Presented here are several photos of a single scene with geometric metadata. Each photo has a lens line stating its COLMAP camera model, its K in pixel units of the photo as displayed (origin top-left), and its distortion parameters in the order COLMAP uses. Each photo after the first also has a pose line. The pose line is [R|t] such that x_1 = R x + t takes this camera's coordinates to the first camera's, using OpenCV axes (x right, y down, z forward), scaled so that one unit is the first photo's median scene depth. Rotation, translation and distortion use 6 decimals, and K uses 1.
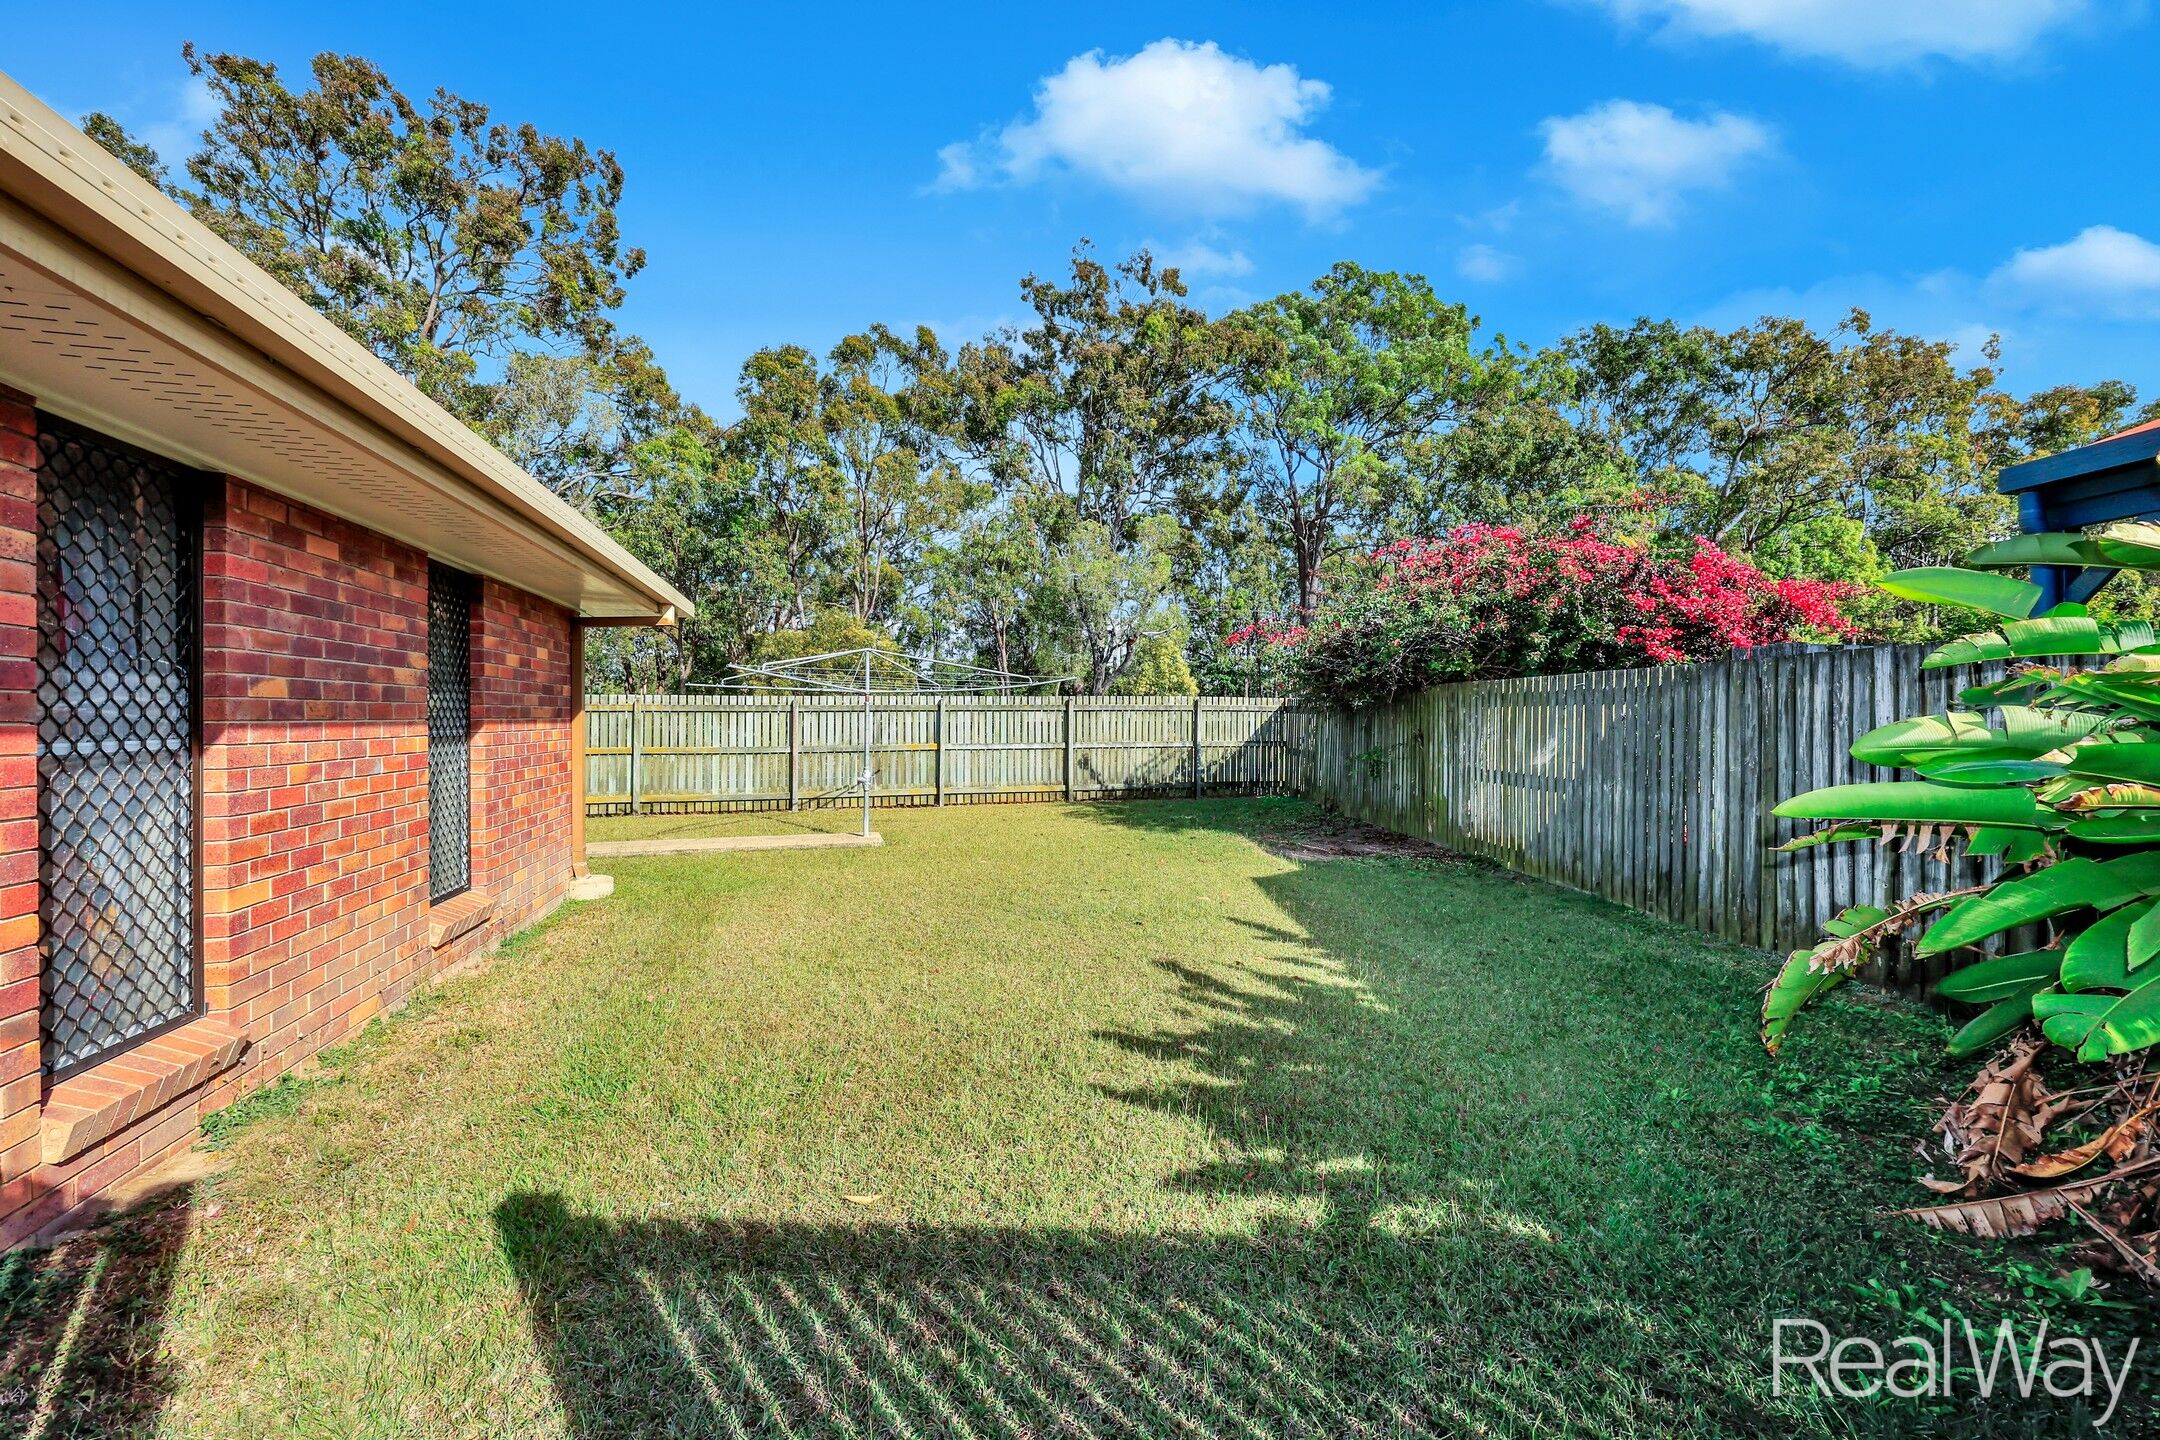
lens RADIAL K [[862.7, 0, 1091.4], [0, 862.7, 719.7], [0, 0, 1]] dist [-0.002044, -0.000220]
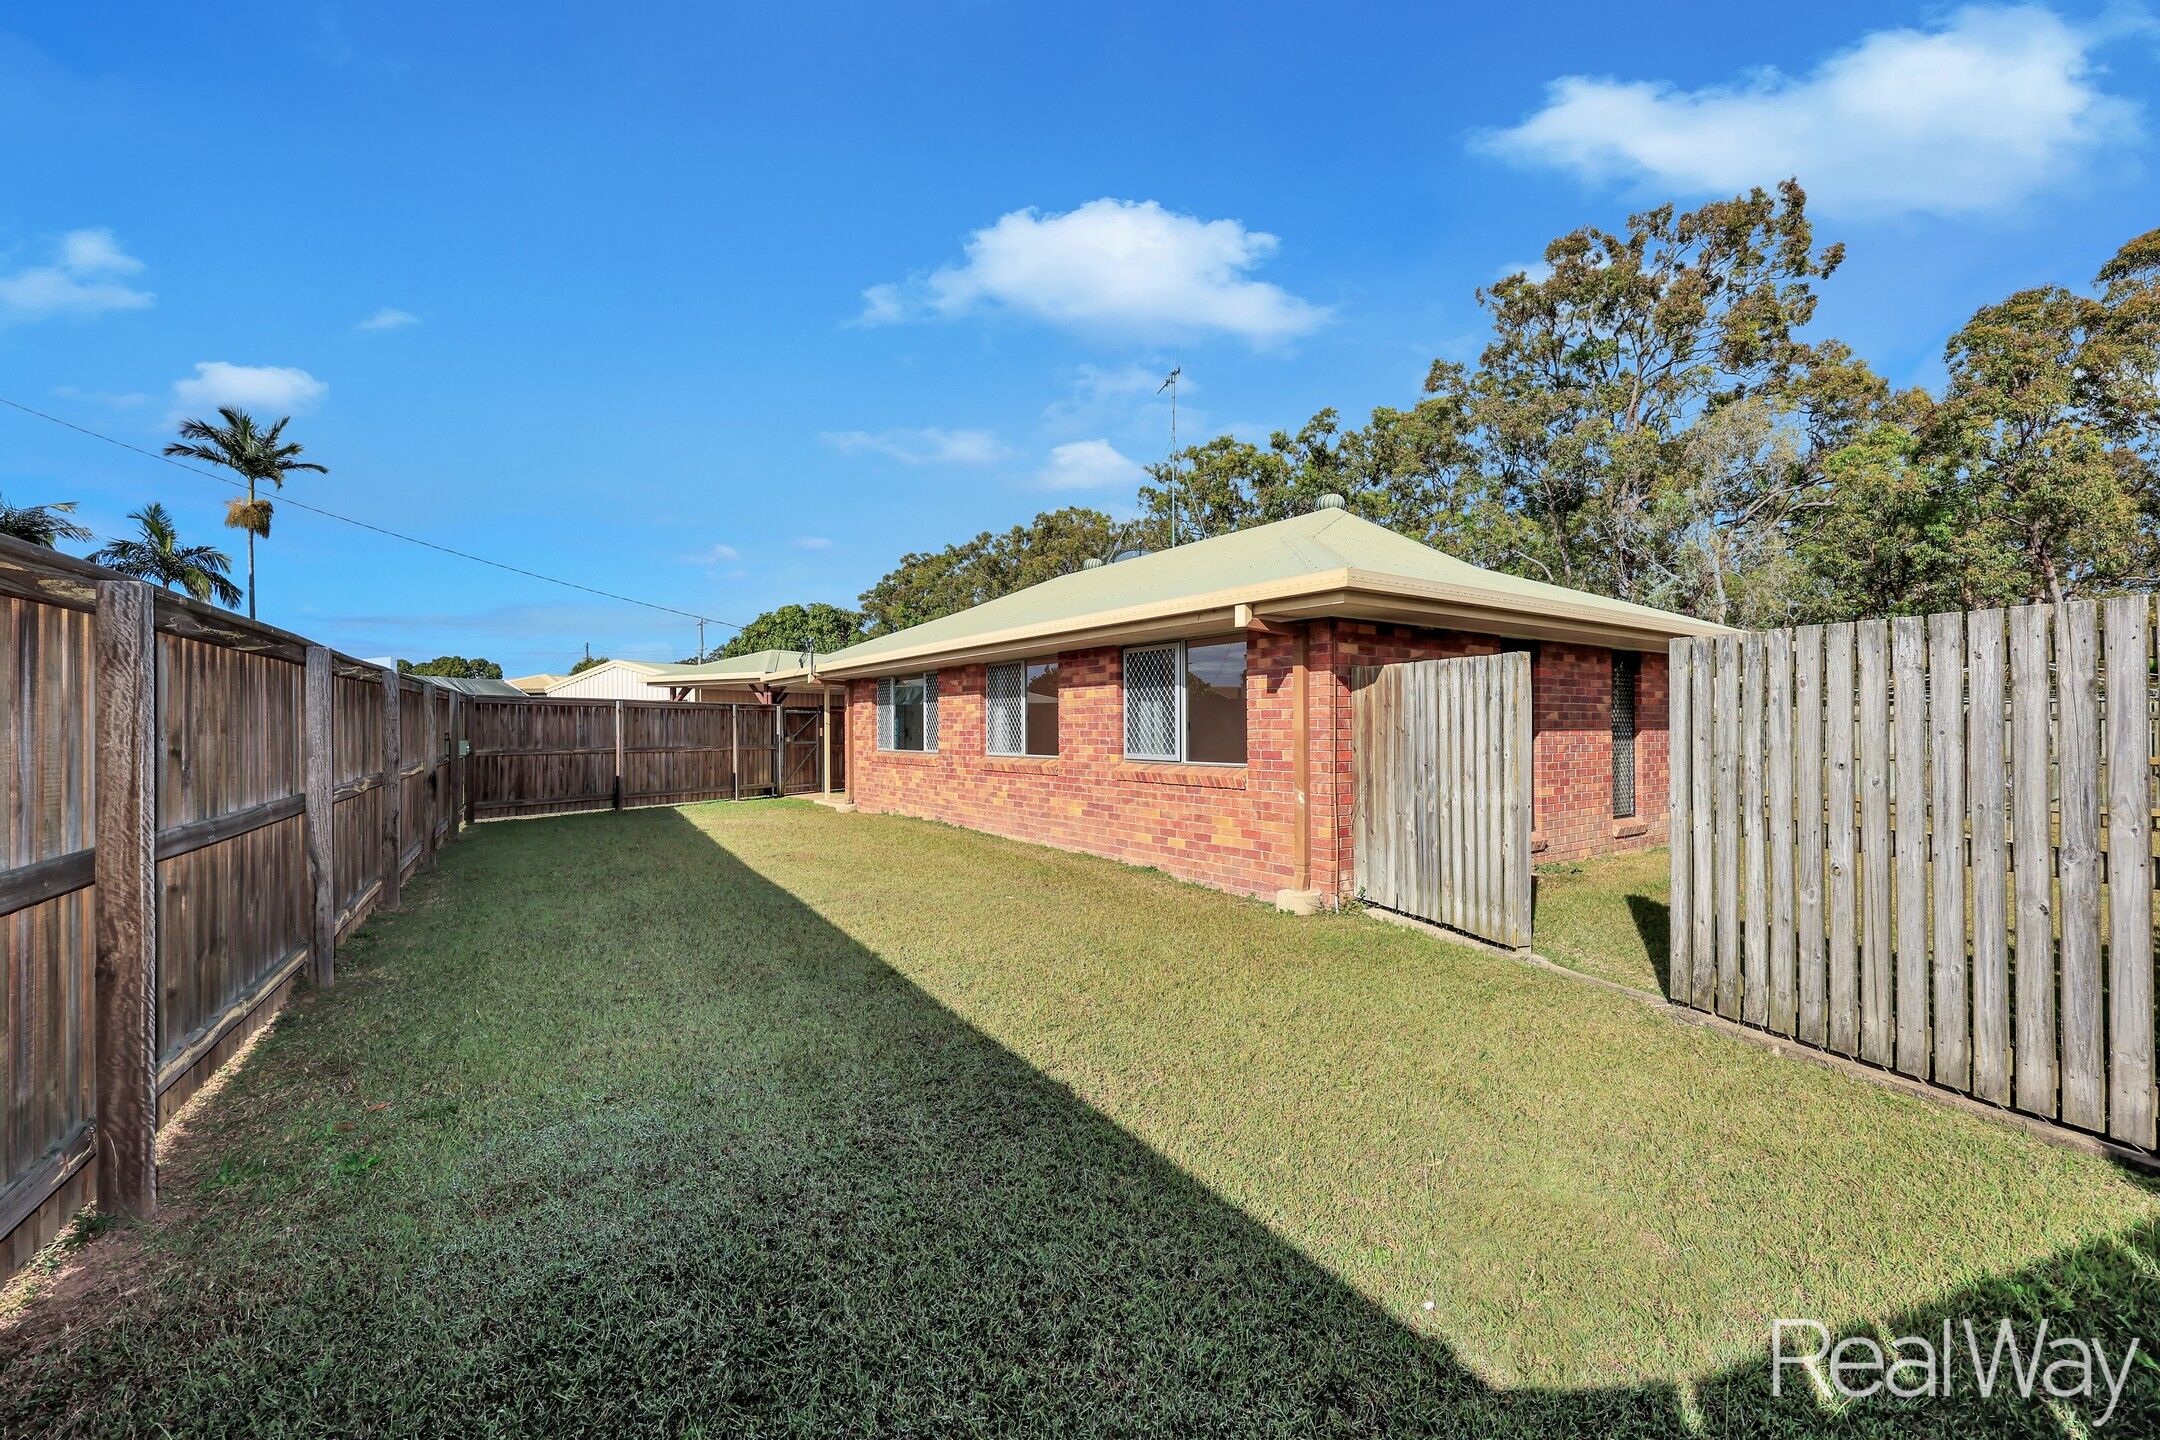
lens RADIAL K [[800.4, 0, 1093.7], [0, 800.4, 724.5], [0, 0, 1]] dist [0.001843, 0.000334]
pose [[0.315409, -0.006447, -0.948934, 0.661393], [0.000686, 0.999978, -0.006565, 0.003855], [0.948955, 0.001419, 0.315407, -0.786962]]
